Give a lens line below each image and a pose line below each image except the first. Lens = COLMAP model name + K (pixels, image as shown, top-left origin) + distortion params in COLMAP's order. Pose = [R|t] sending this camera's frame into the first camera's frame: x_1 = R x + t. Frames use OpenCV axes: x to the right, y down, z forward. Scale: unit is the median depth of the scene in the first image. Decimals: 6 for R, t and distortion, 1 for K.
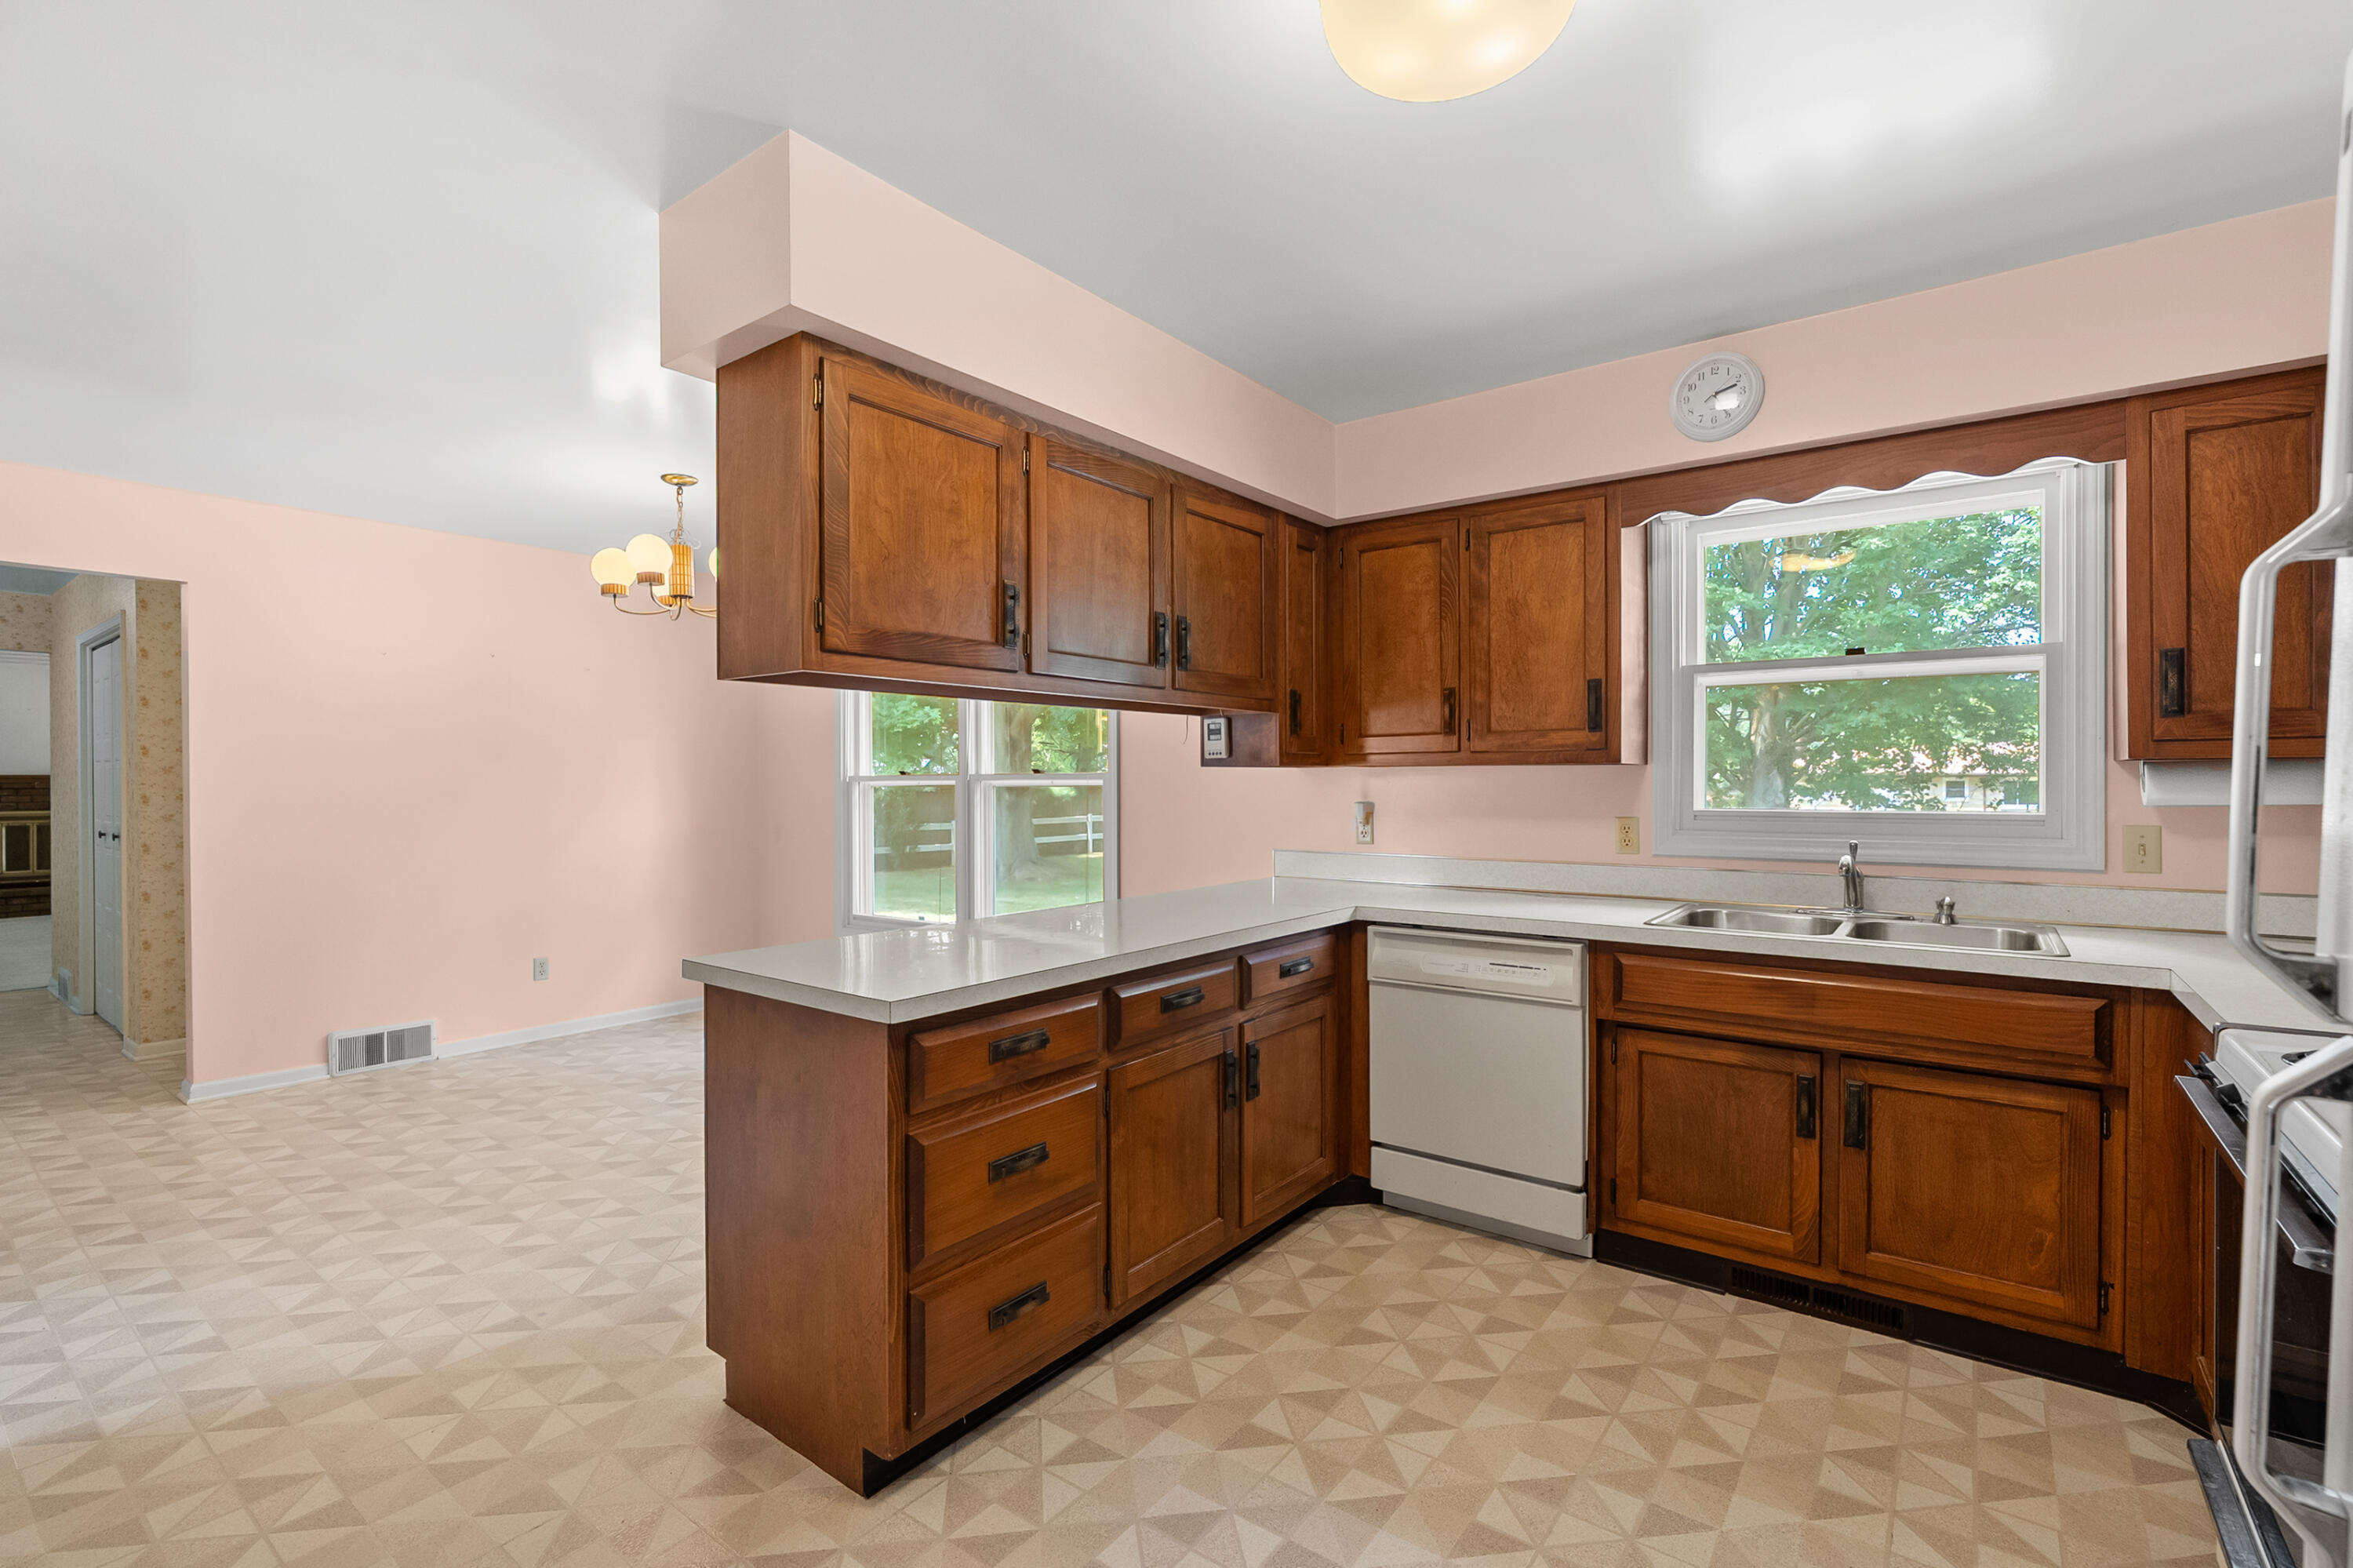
lens RADIAL K [[1064.3, 0, 1176.2], [0, 1064.3, 787.5], [0, 0, 1]] dist [-0.001094, 0.001225]
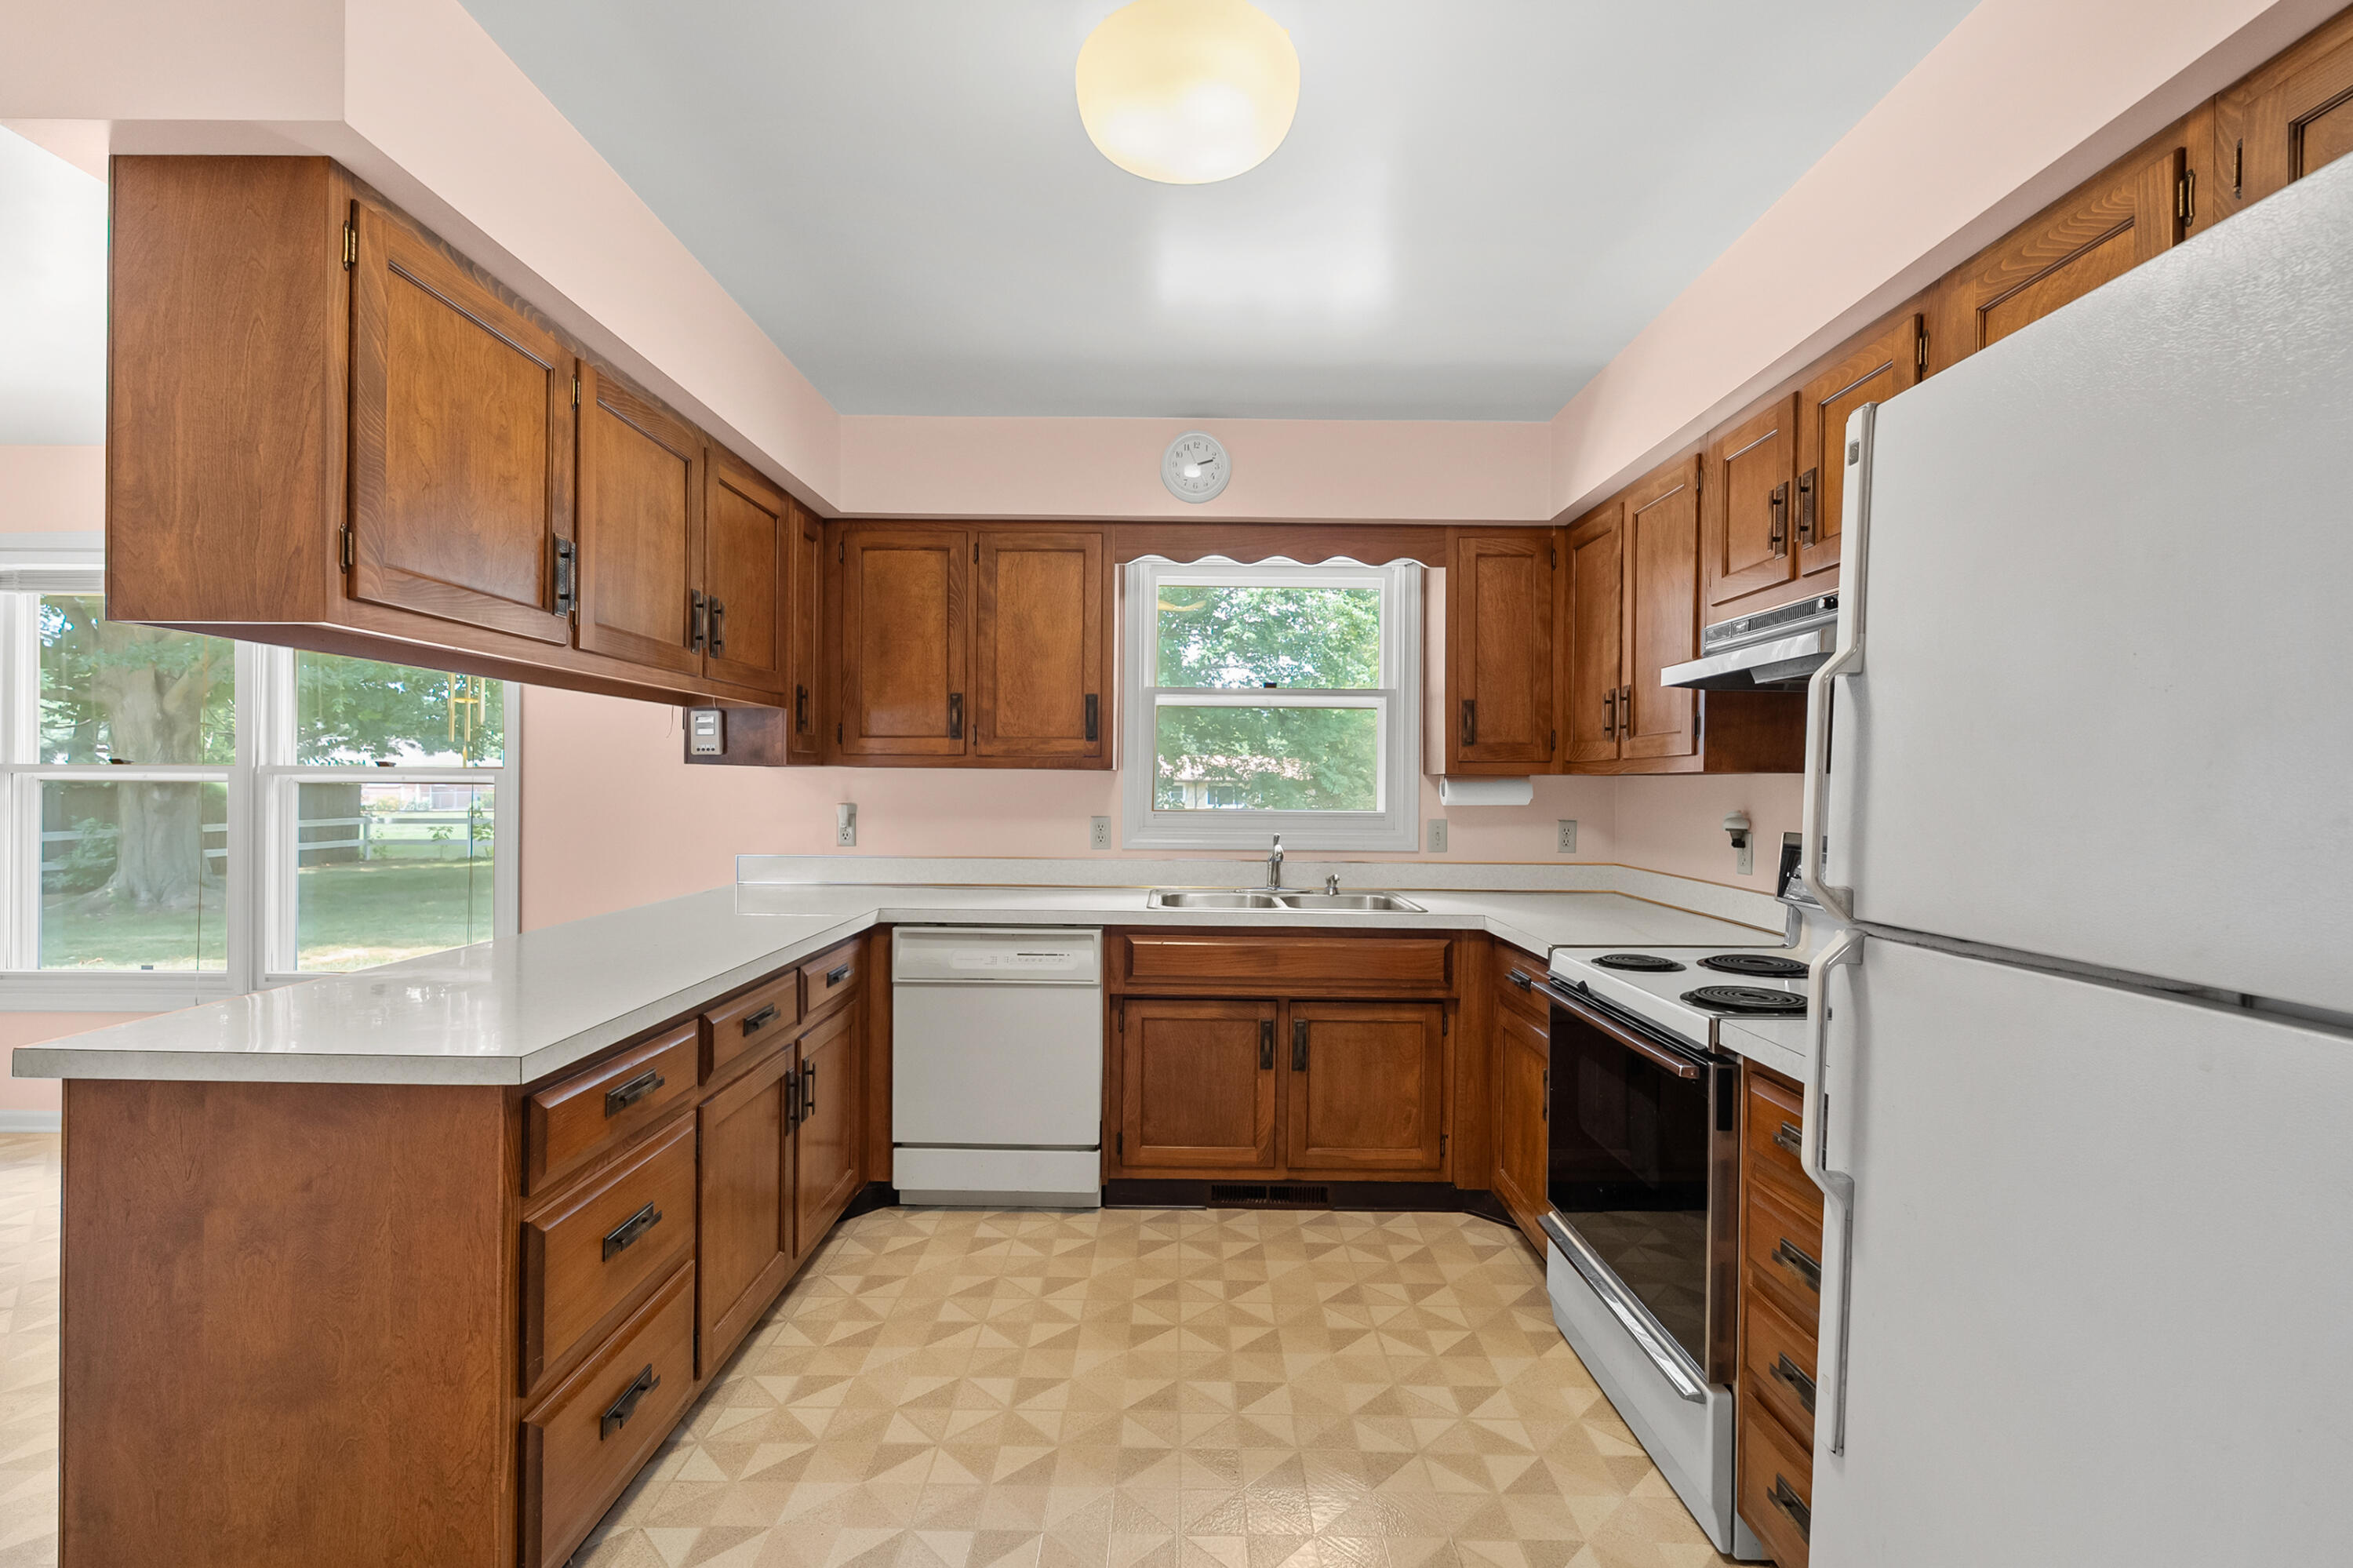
lens RADIAL K [[1064.3, 0, 1176.2], [0, 1064.3, 787.5], [0, 0, 1]] dist [-0.001094, 0.001225]
pose [[0.799675, 0.008566, 0.600372, -0.248126], [-0.008251, 0.999961, -0.003278, -0.000145], [-0.600377, -0.002333, 0.799714, 0.052702]]
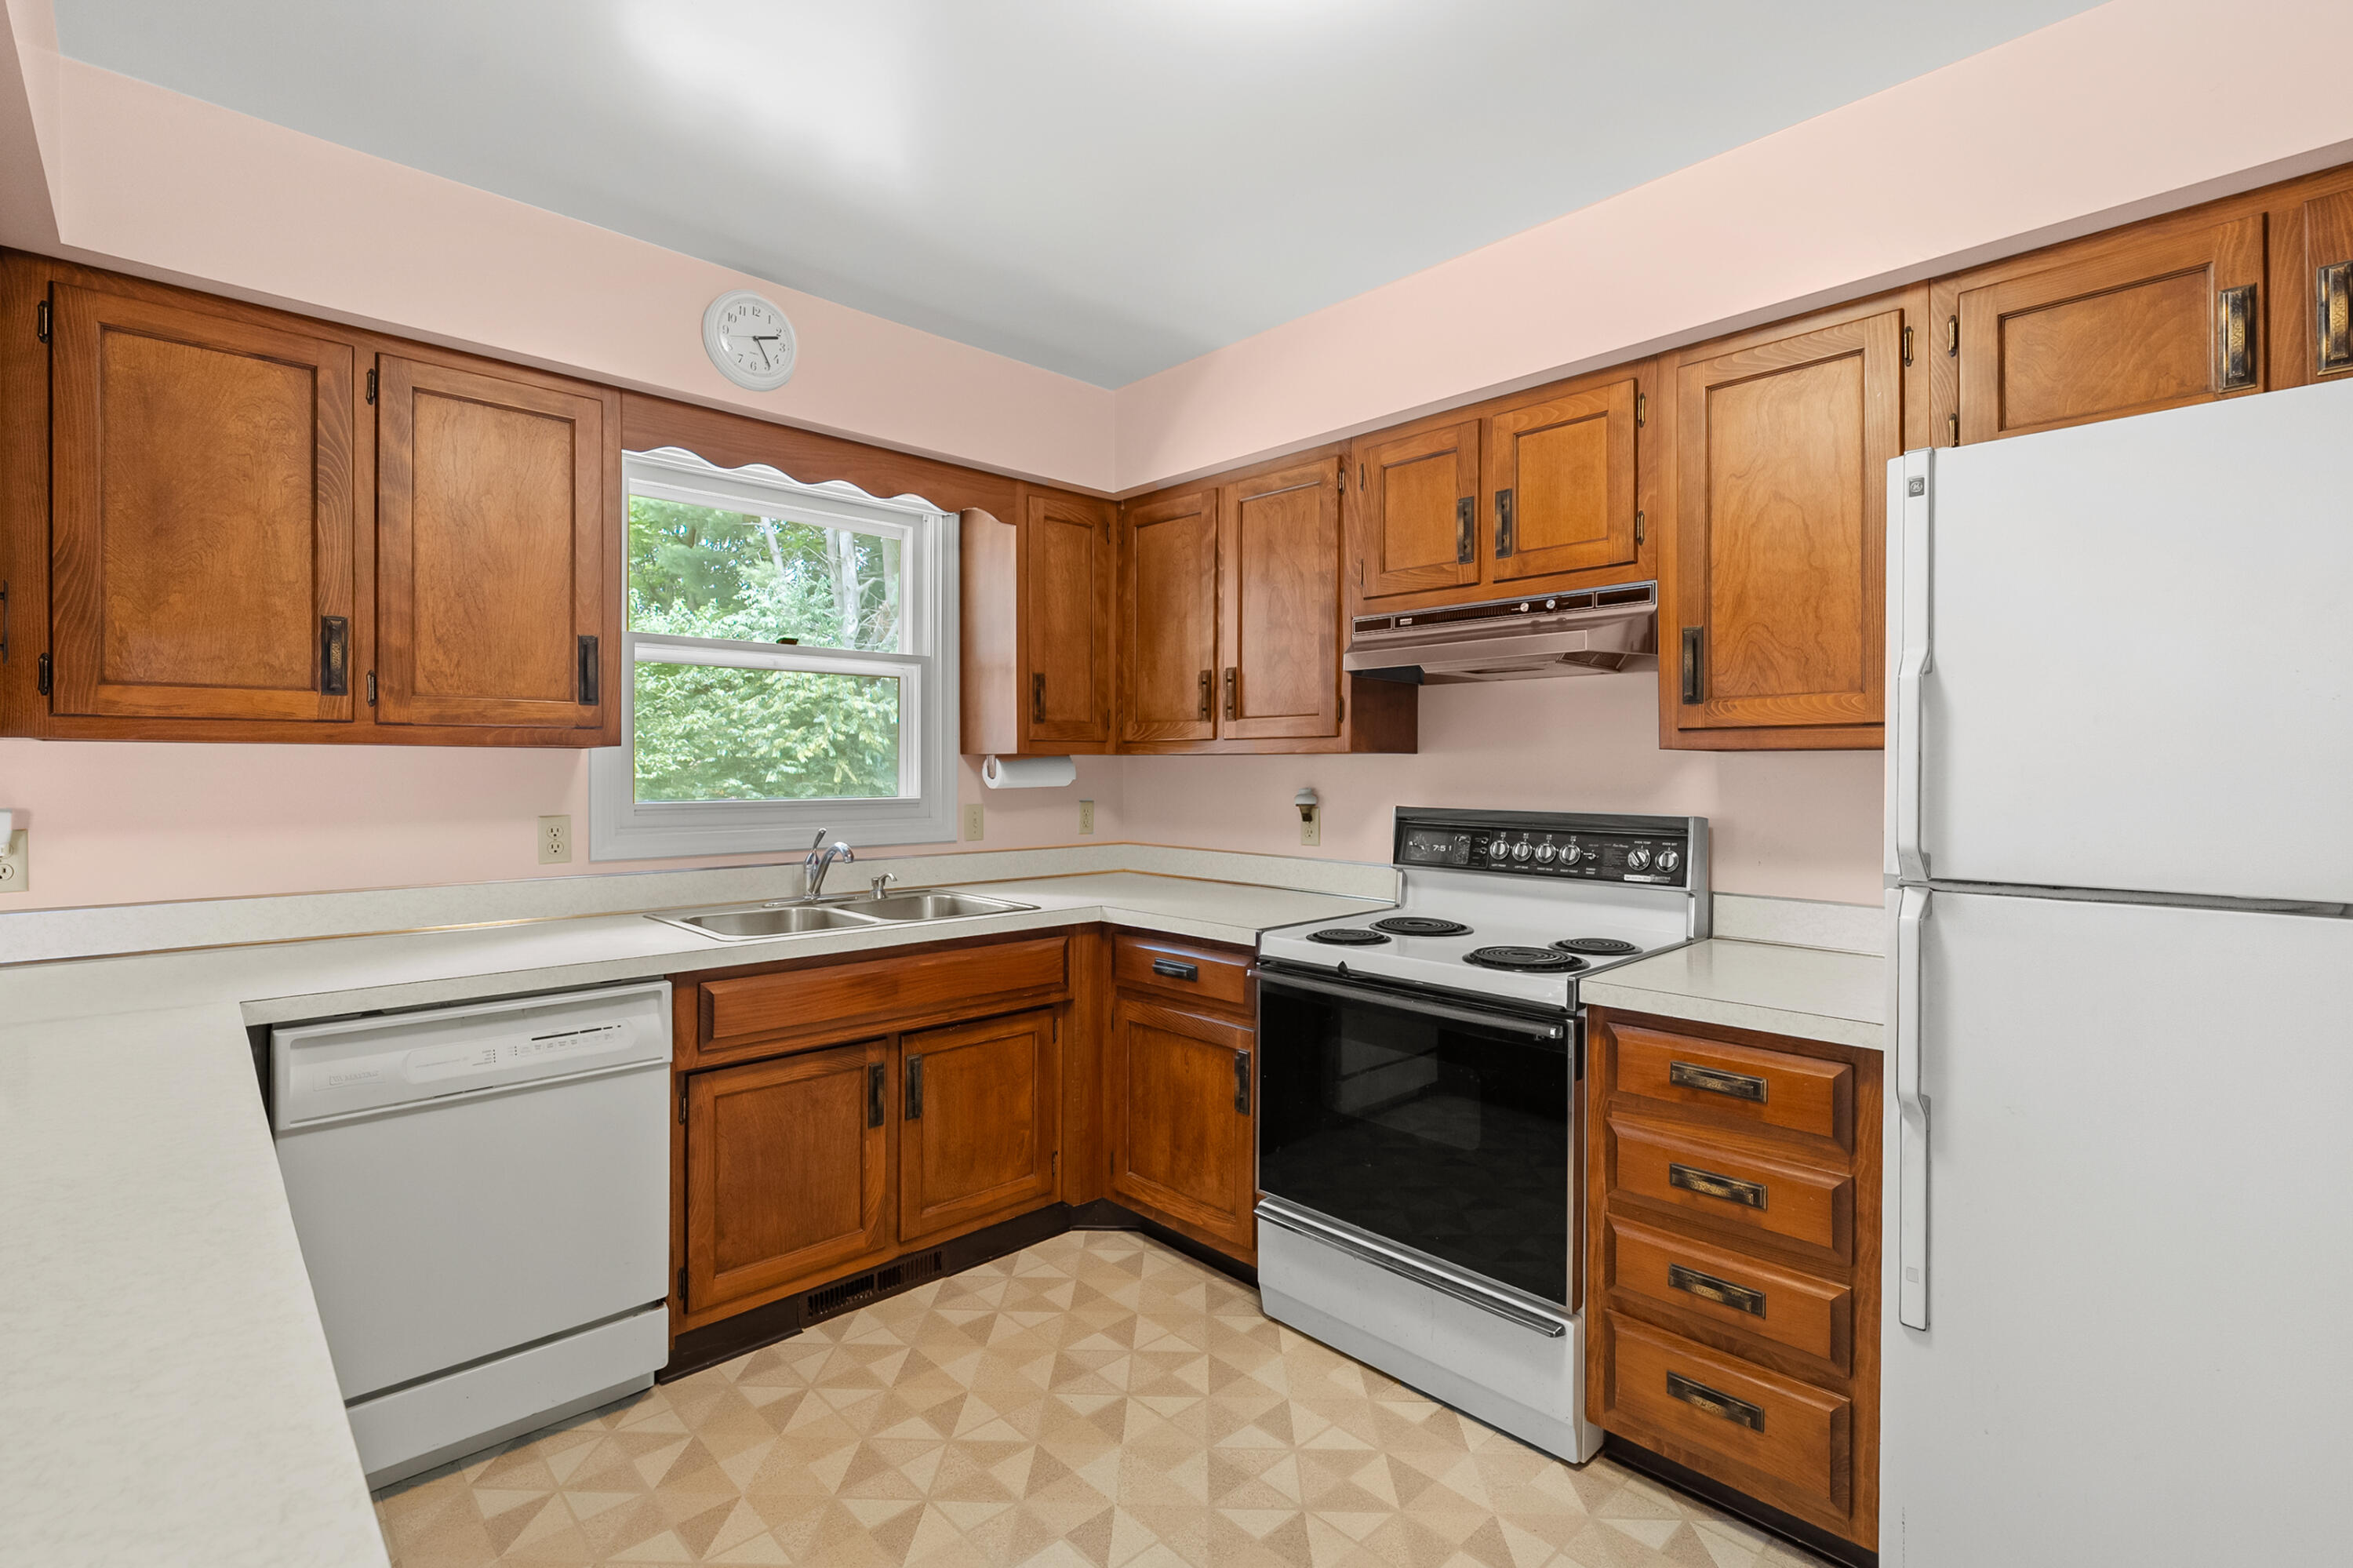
lens RADIAL K [[1066.3, 0, 1170.9], [0, 1066.3, 769.2], [0, 0, 1]] dist [-0.000979, 0.000248]
pose [[0.164038, 0.001732, 0.986453, -0.342631], [0.003677, 0.999990, -0.002367, -0.003393], [-0.986447, 0.004015, 0.164030, 0.544248]]
